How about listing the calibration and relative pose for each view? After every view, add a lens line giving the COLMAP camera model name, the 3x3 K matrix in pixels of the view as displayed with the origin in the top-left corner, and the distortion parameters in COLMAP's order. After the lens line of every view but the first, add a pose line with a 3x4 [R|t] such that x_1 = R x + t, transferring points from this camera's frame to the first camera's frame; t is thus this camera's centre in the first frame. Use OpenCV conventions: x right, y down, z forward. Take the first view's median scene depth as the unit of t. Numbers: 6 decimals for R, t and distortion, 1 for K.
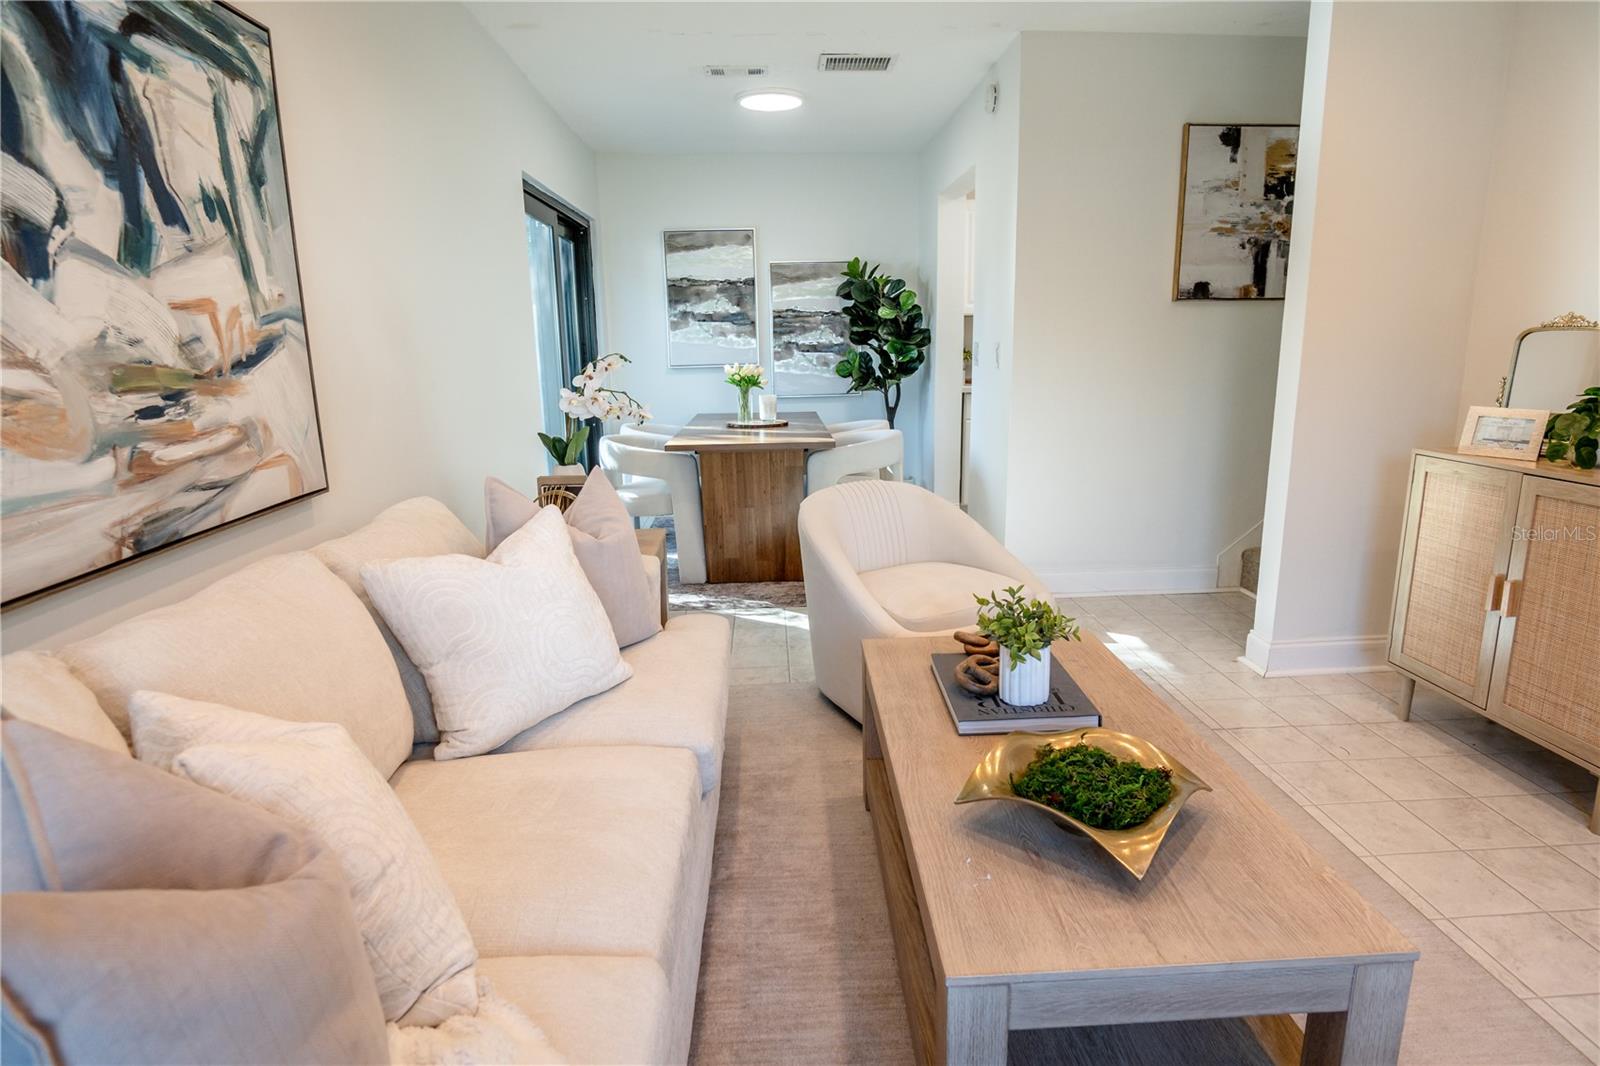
lens RADIAL K [[853.8, 0, 809.5], [0, 853.8, 525.0], [0, 0, 1]] dist [-0.034723, 0.008949]
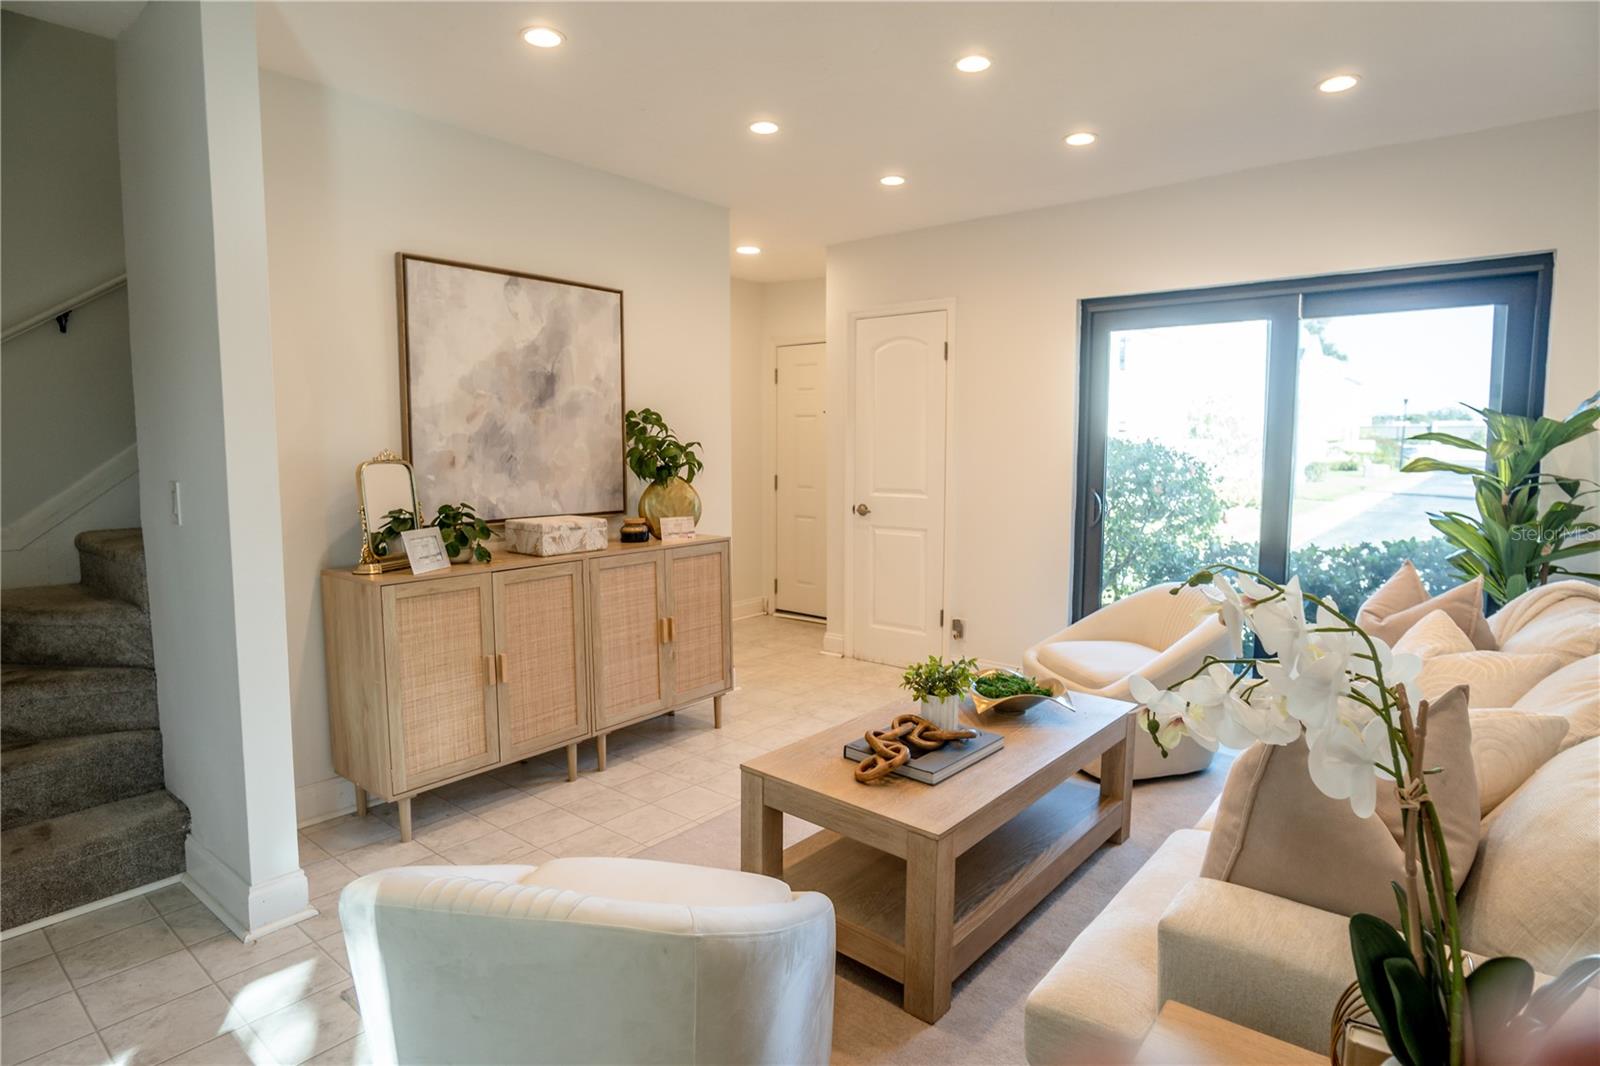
lens RADIAL K [[853.8, 0, 809.5], [0, 853.8, 525.8], [0, 0, 1]] dist [-0.034723, 0.008949]
pose [[-0.740452, -0.050659, 0.670197, -0.338651], [0.153826, 0.957915, 0.242358, -0.327571], [-0.654269, 0.282548, -0.701497, 1.387600]]
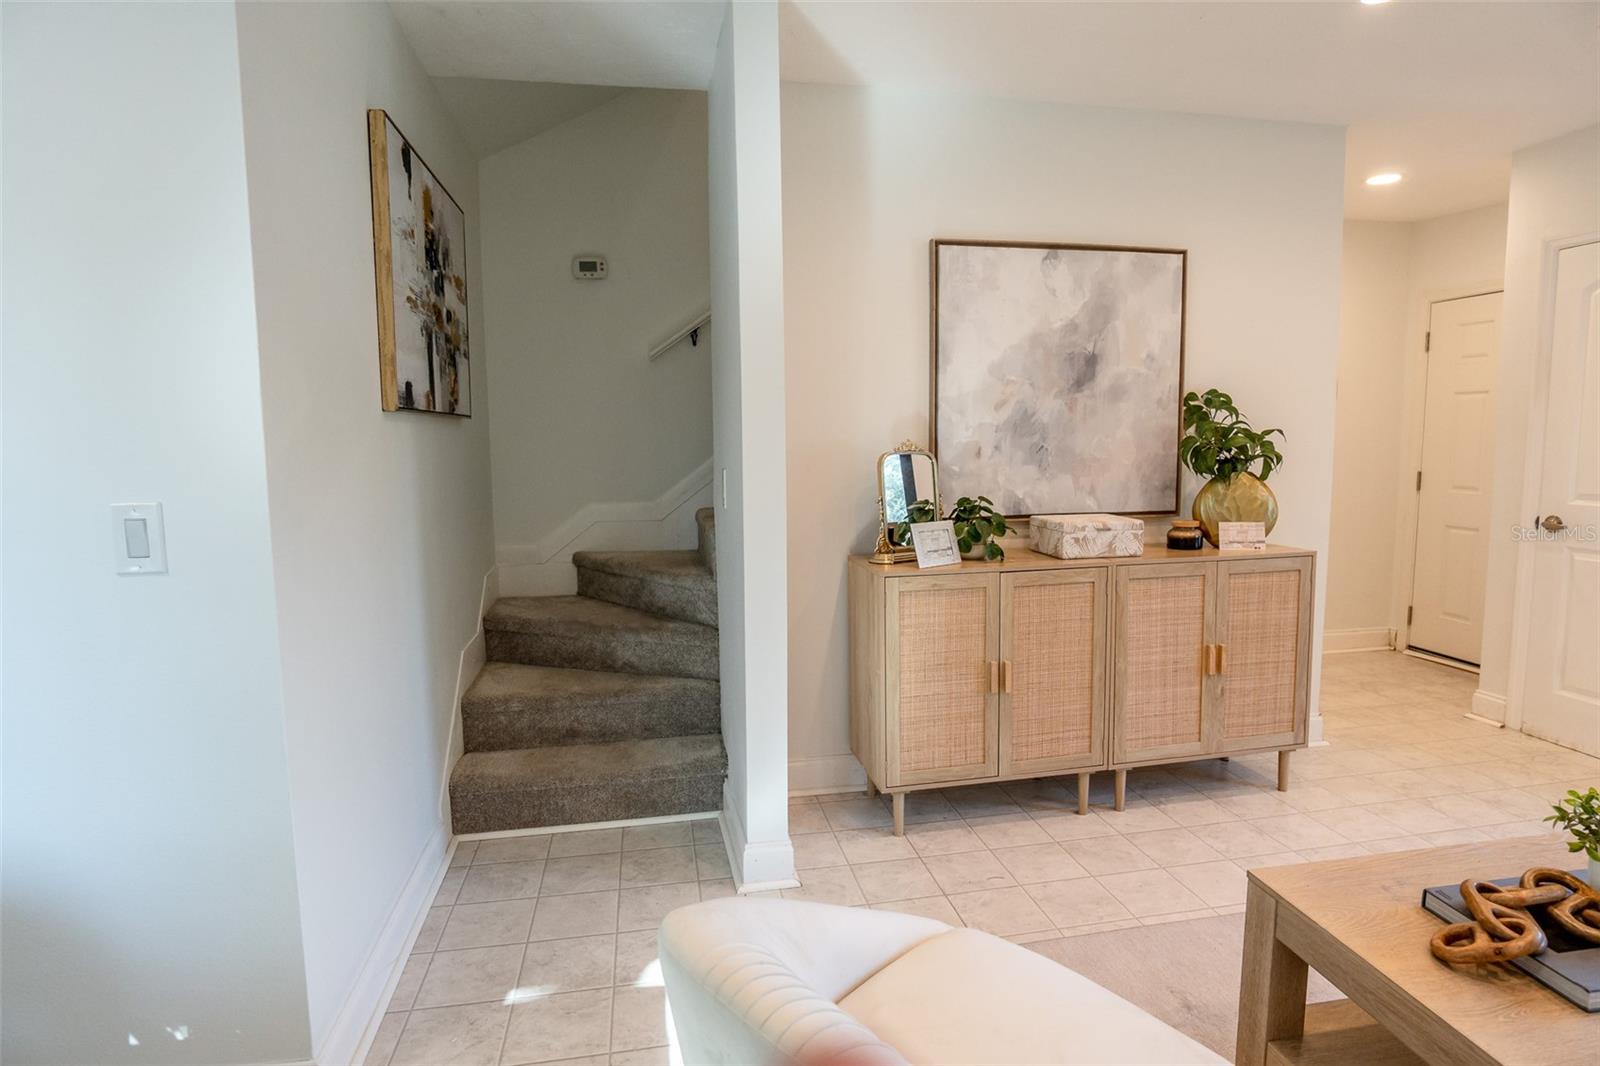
lens RADIAL K [[853.8, 0, 808.5], [0, 853.8, 525.5], [0, 0, 1]] dist [-0.034723, 0.008949]
pose [[-0.136164, -0.086543, 0.986899, -0.267952], [0.225371, 0.967352, 0.115924, -0.289233], [-0.964711, 0.238203, -0.112214, 1.217242]]
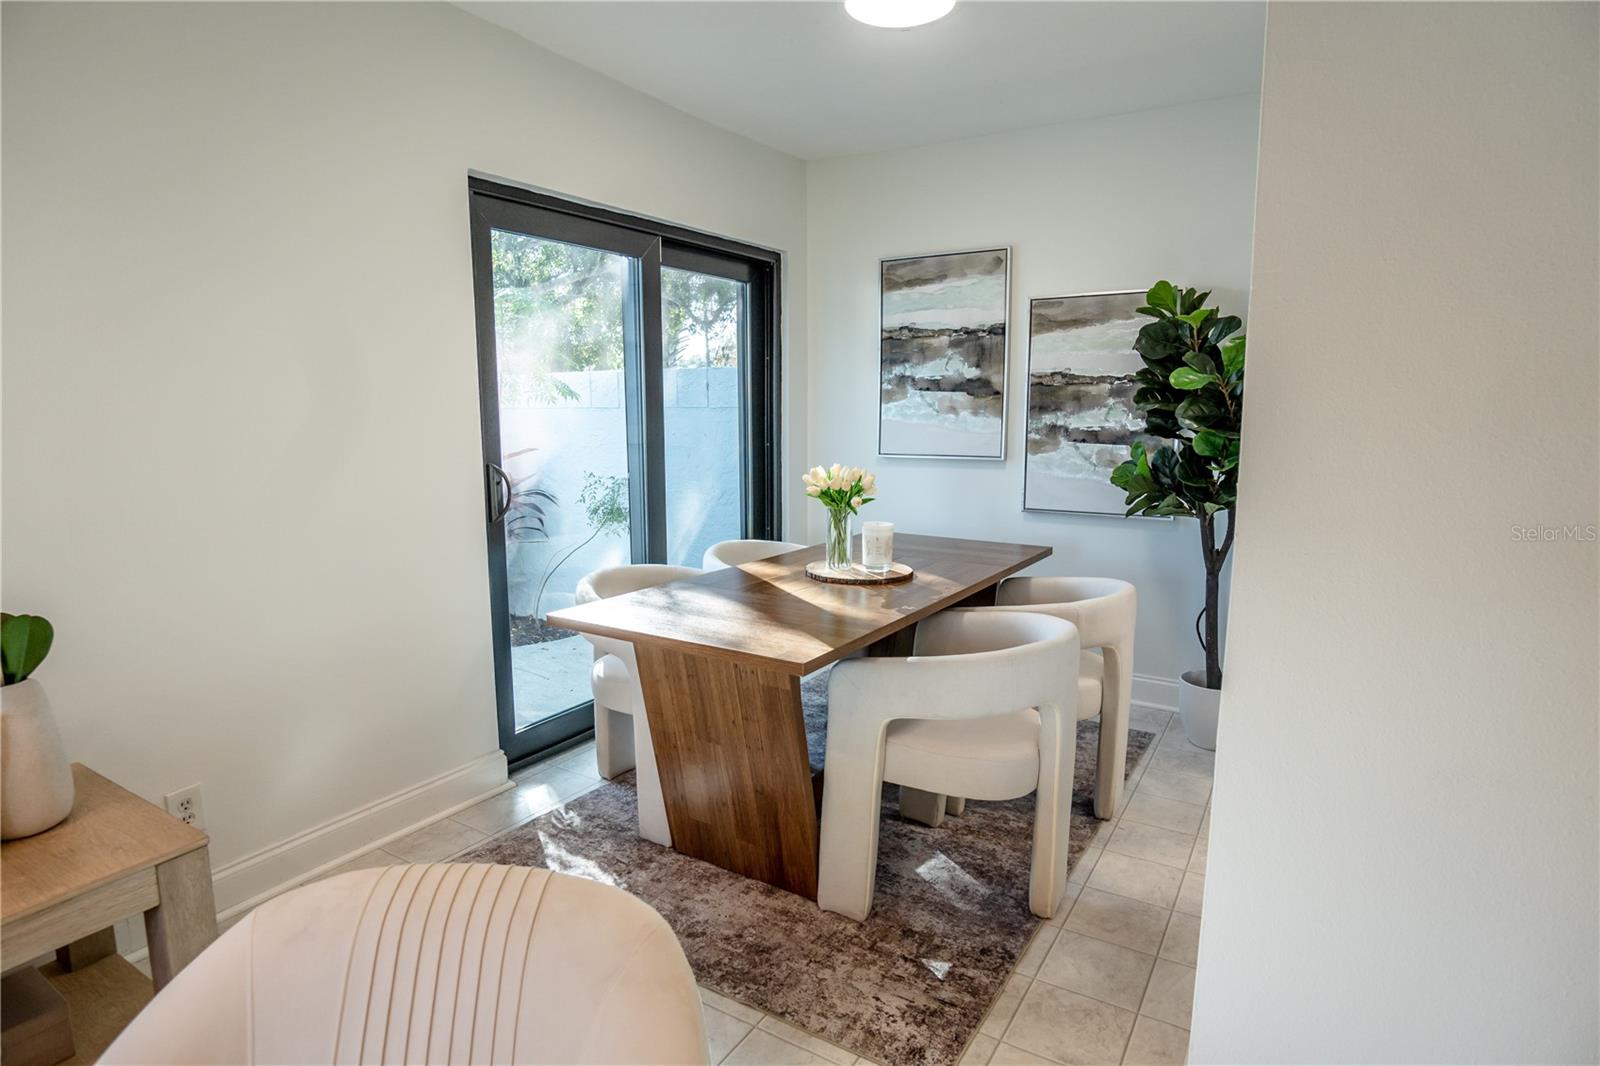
lens RADIAL K [[853.8, 0, 805.8], [0, 853.8, 526.2], [0, 0, 1]] dist [-0.034723, 0.008949]
pose [[0.820455, 0.095855, -0.563618, 0.433880], [-0.133633, 0.990689, -0.026042, -0.245661], [0.555874, 0.096684, 0.825625, 0.962044]]
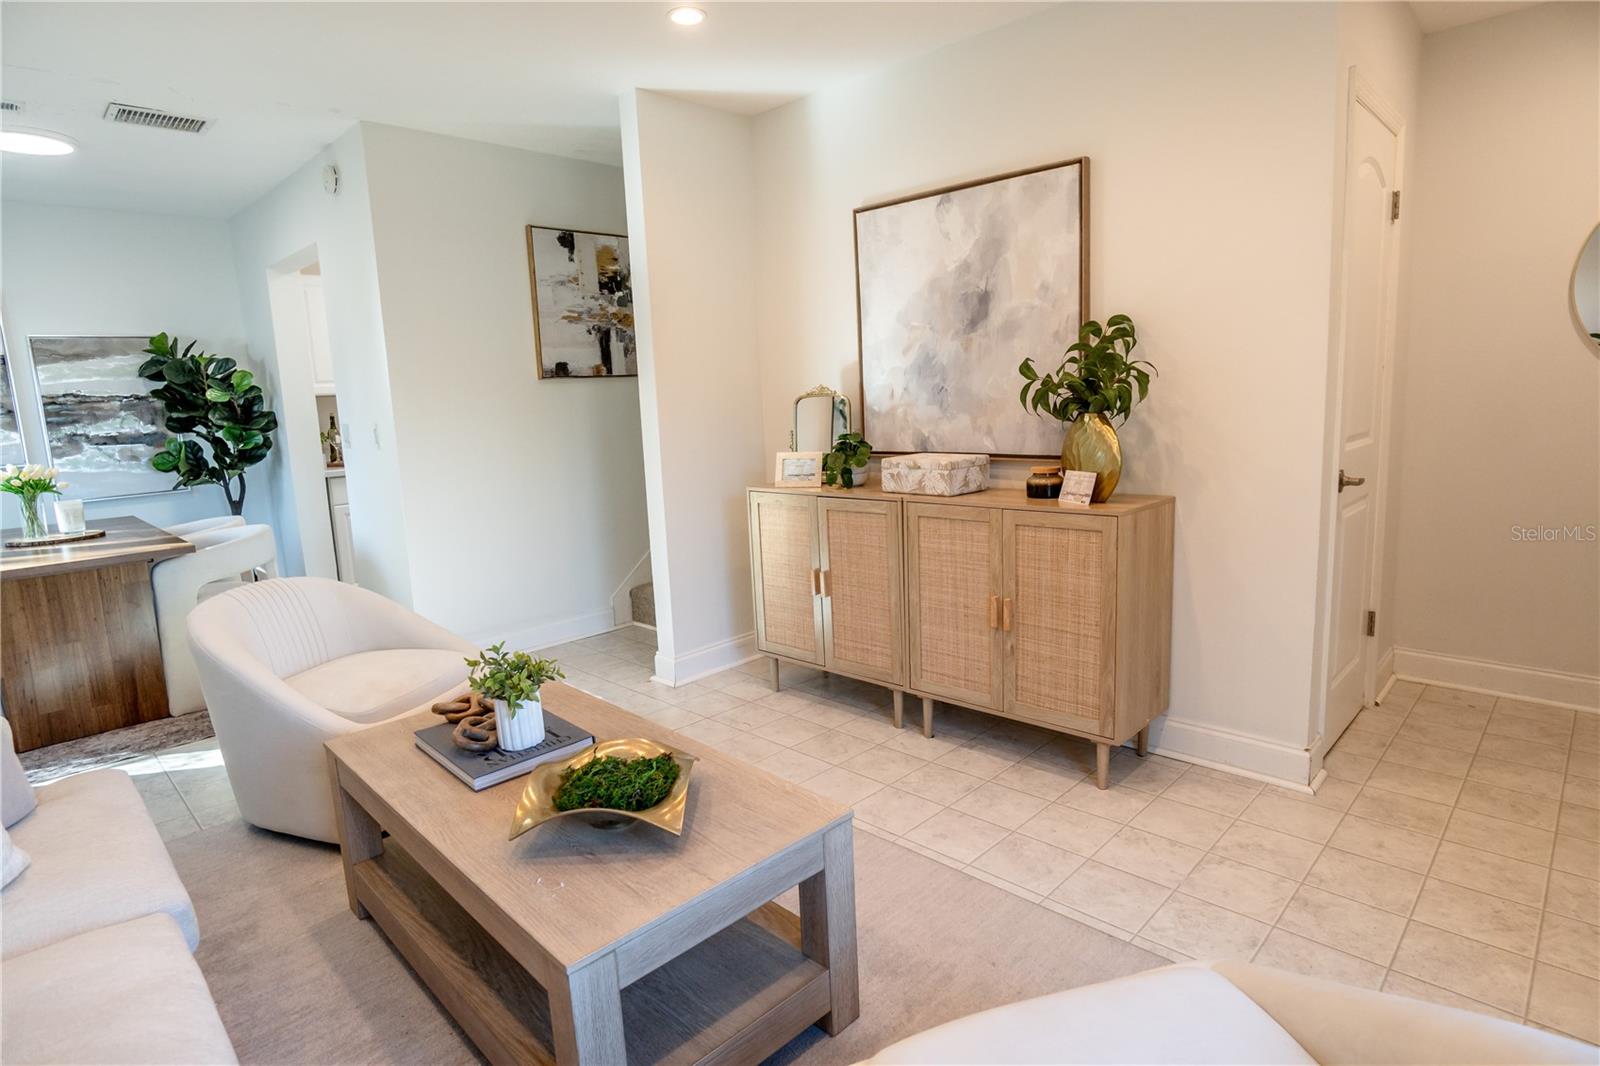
lens RADIAL K [[853.8, 0, 811.1], [0, 853.8, 526.2], [0, 0, 1]] dist [-0.034723, 0.008949]
pose [[0.733610, -0.121610, 0.668601, -0.121268], [0.175274, 0.984430, -0.013261, 0.005828], [-0.656578, 0.126917, 0.743503, -0.065340]]
